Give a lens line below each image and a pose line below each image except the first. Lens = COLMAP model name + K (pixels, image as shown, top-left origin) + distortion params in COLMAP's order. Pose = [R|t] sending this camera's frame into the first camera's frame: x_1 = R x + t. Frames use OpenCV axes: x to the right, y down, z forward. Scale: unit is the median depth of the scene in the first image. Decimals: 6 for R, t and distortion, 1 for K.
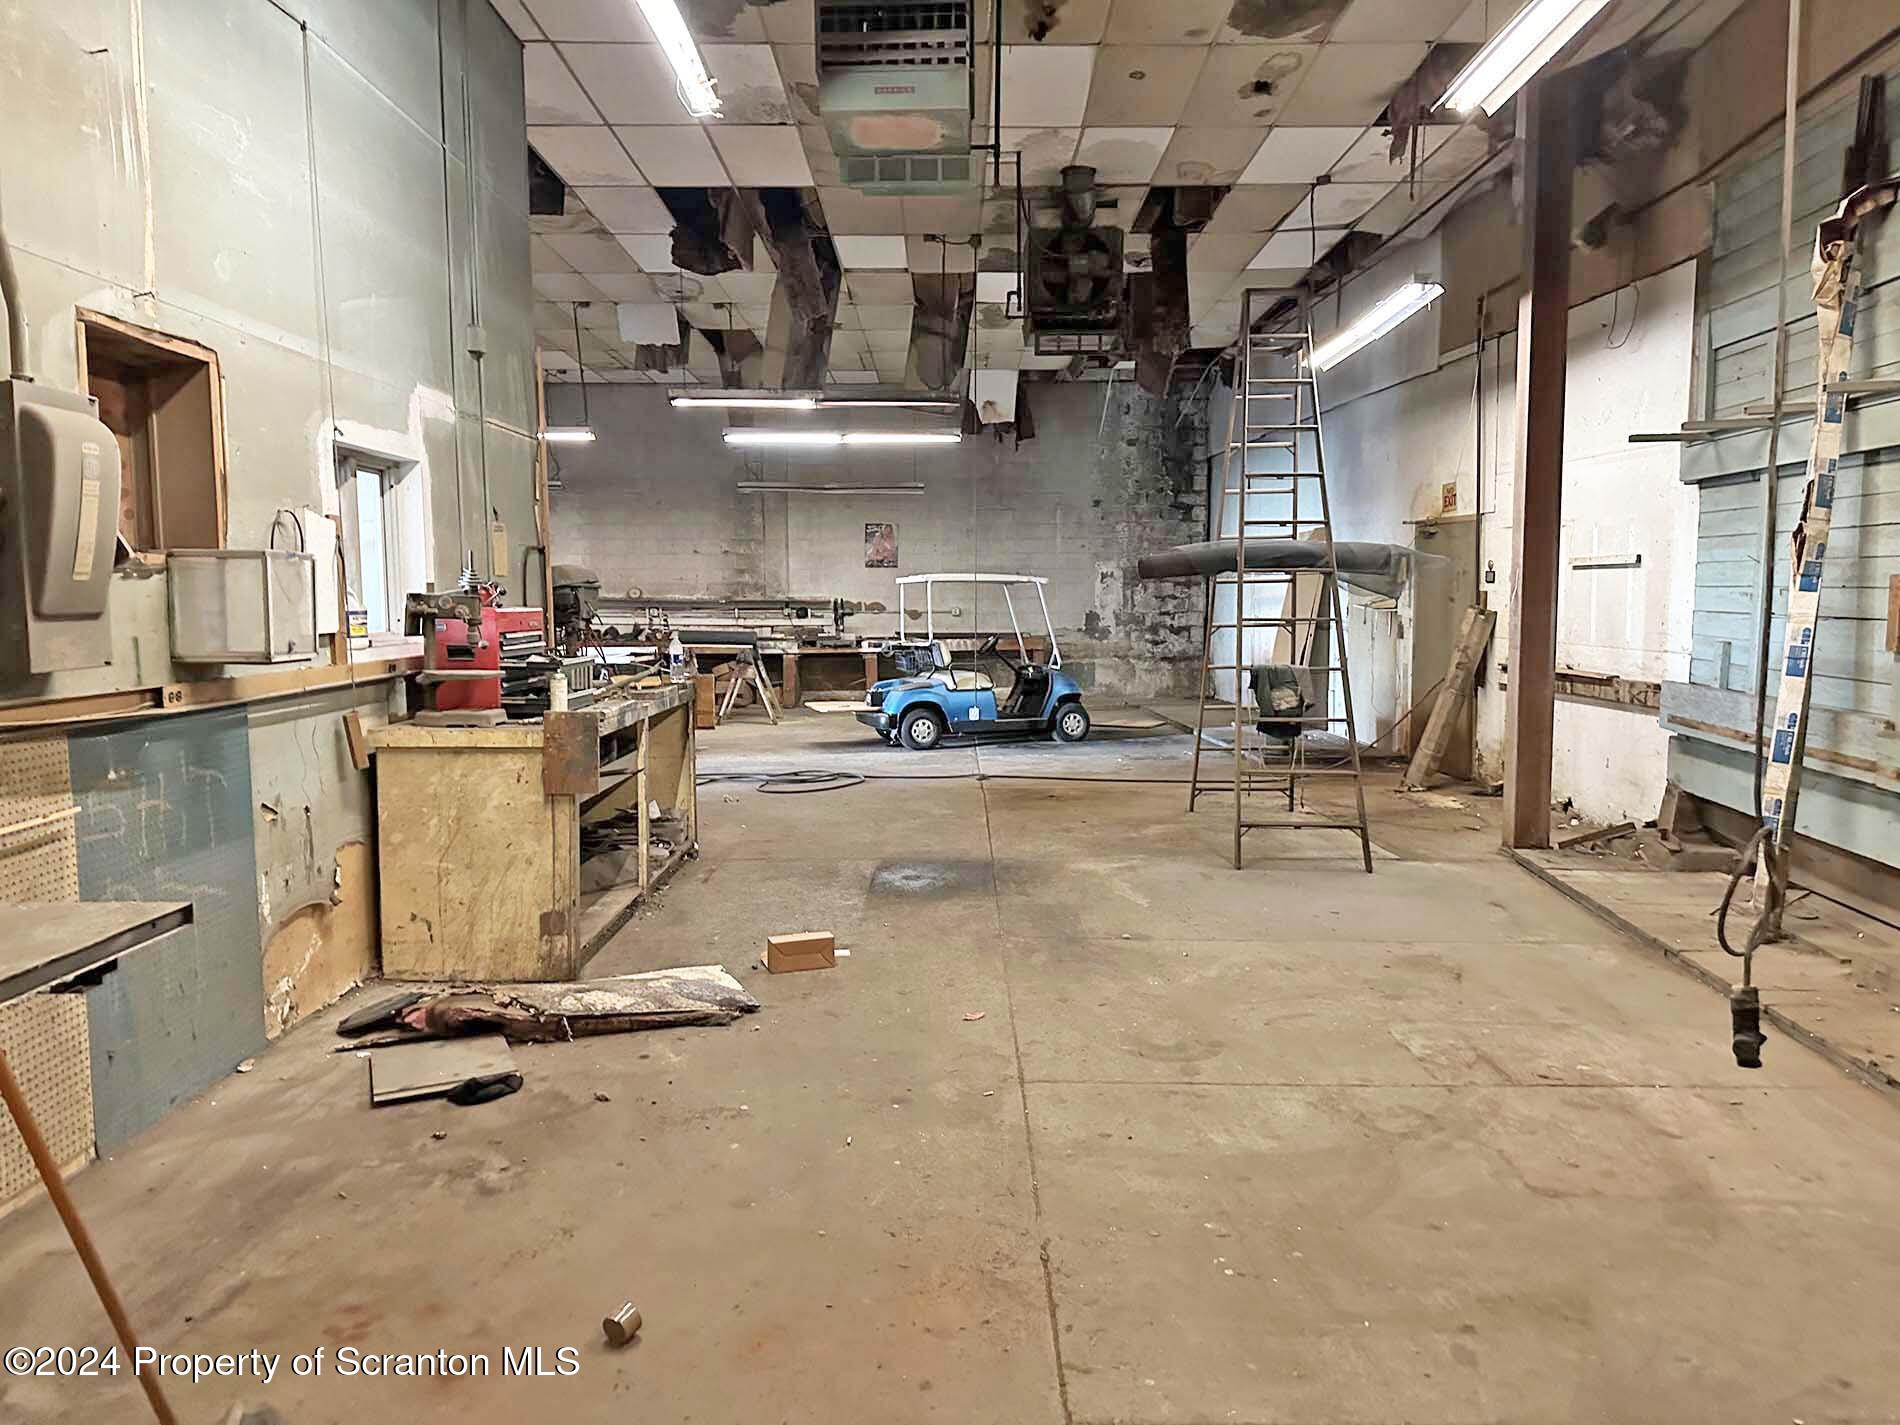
lens RADIAL K [[1316.0, 0, 950.0], [0, 1316.0, 712.5], [0, 0, 1]] dist [0.075507, -0.002447]
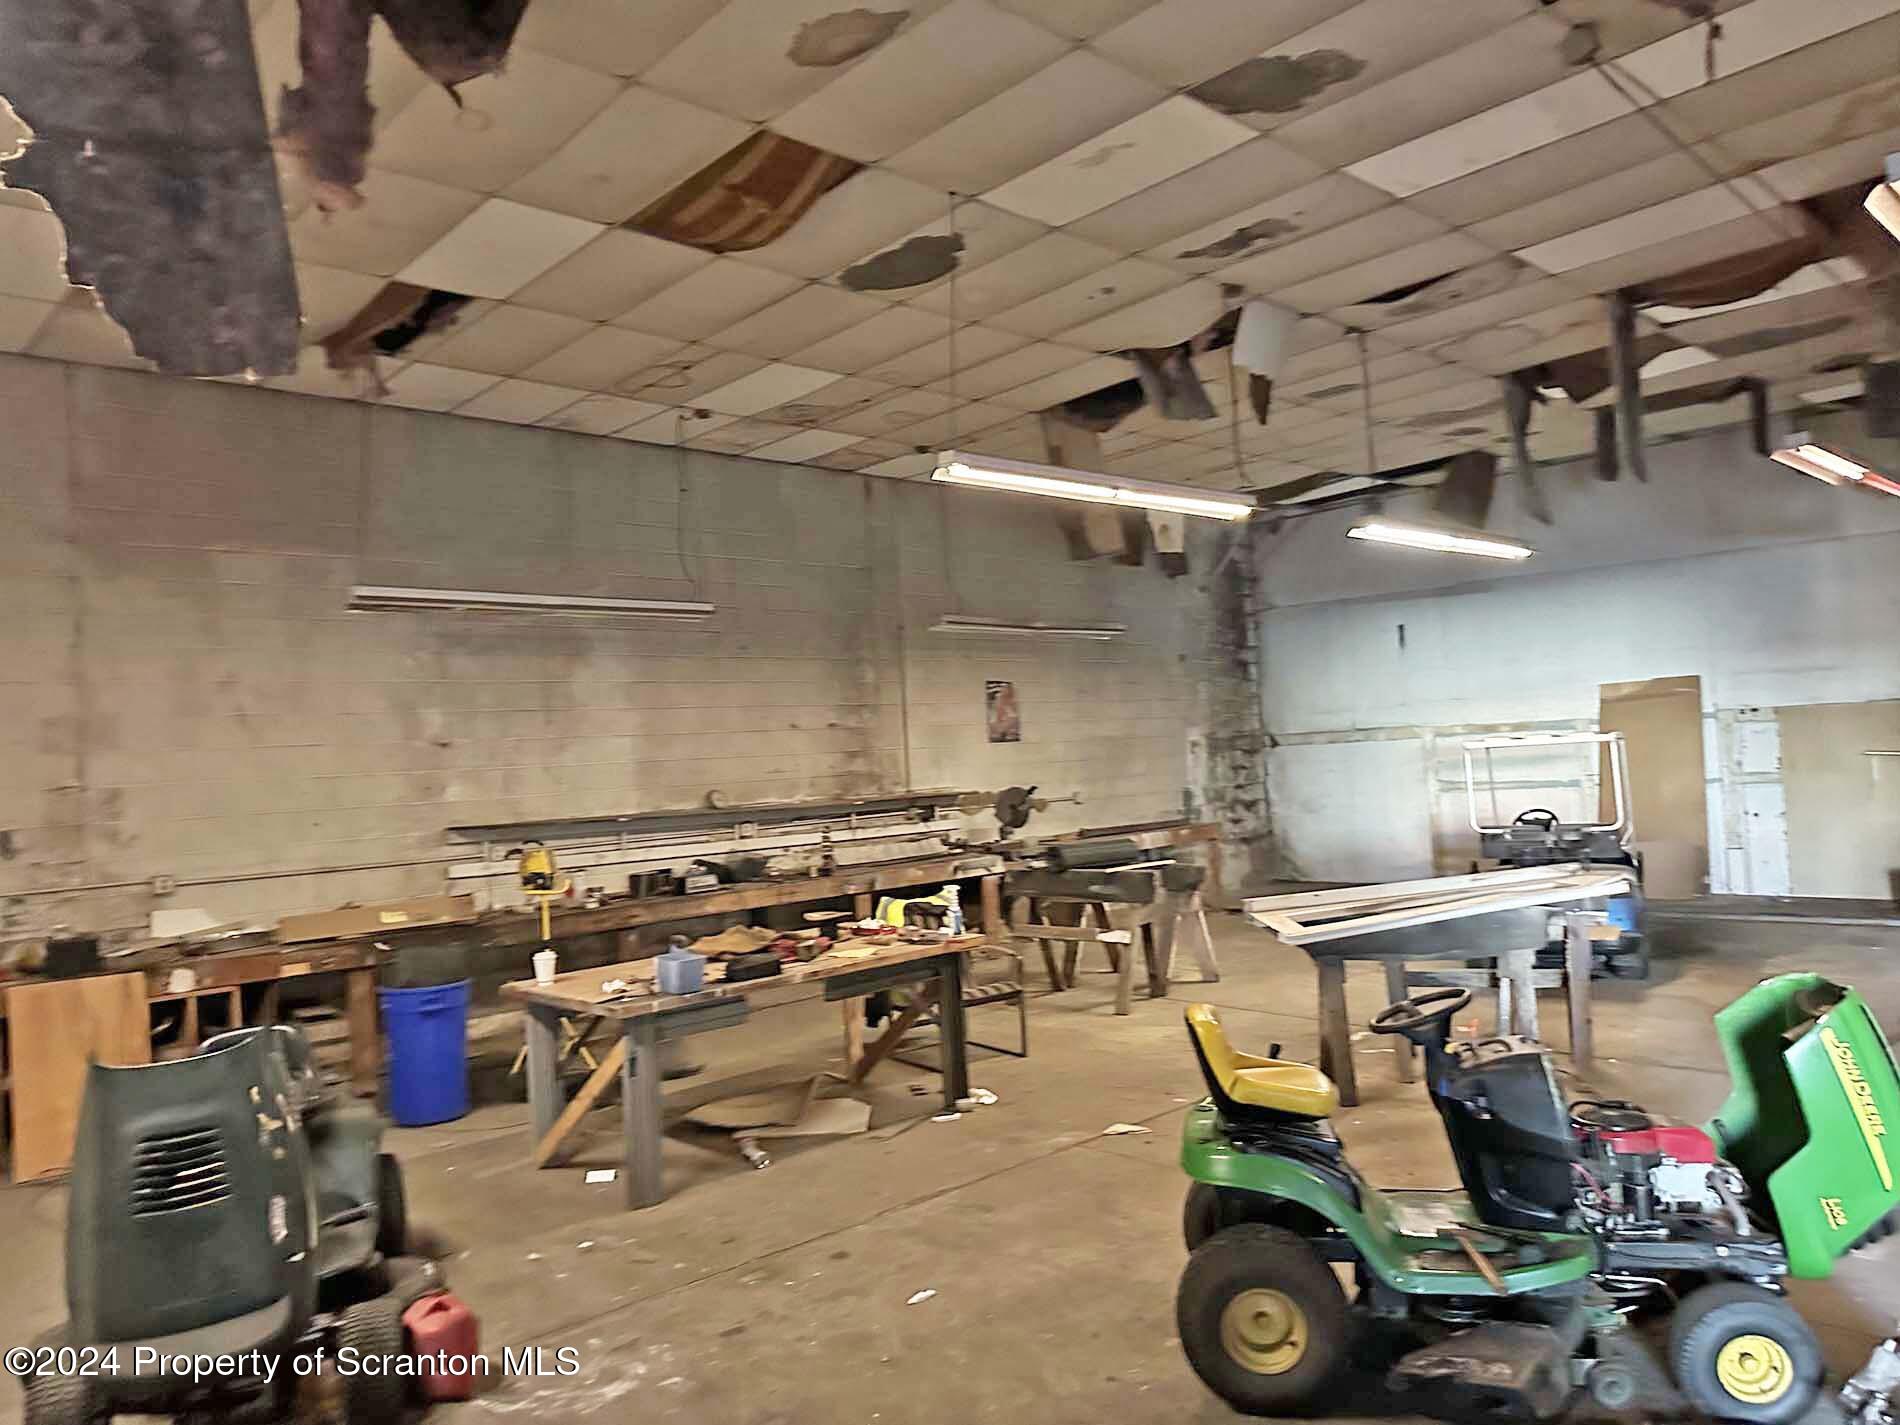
lens RADIAL K [[1316.0, 0, 950.0], [0, 1316.0, 712.5], [0, 0, 1]] dist [0.075507, -0.002447]
pose [[0.725967, -0.012765, 0.687611, -0.561124], [0.114478, 0.988122, -0.102520, -0.056449], [-0.678135, 0.153143, 0.718805, 0.506755]]
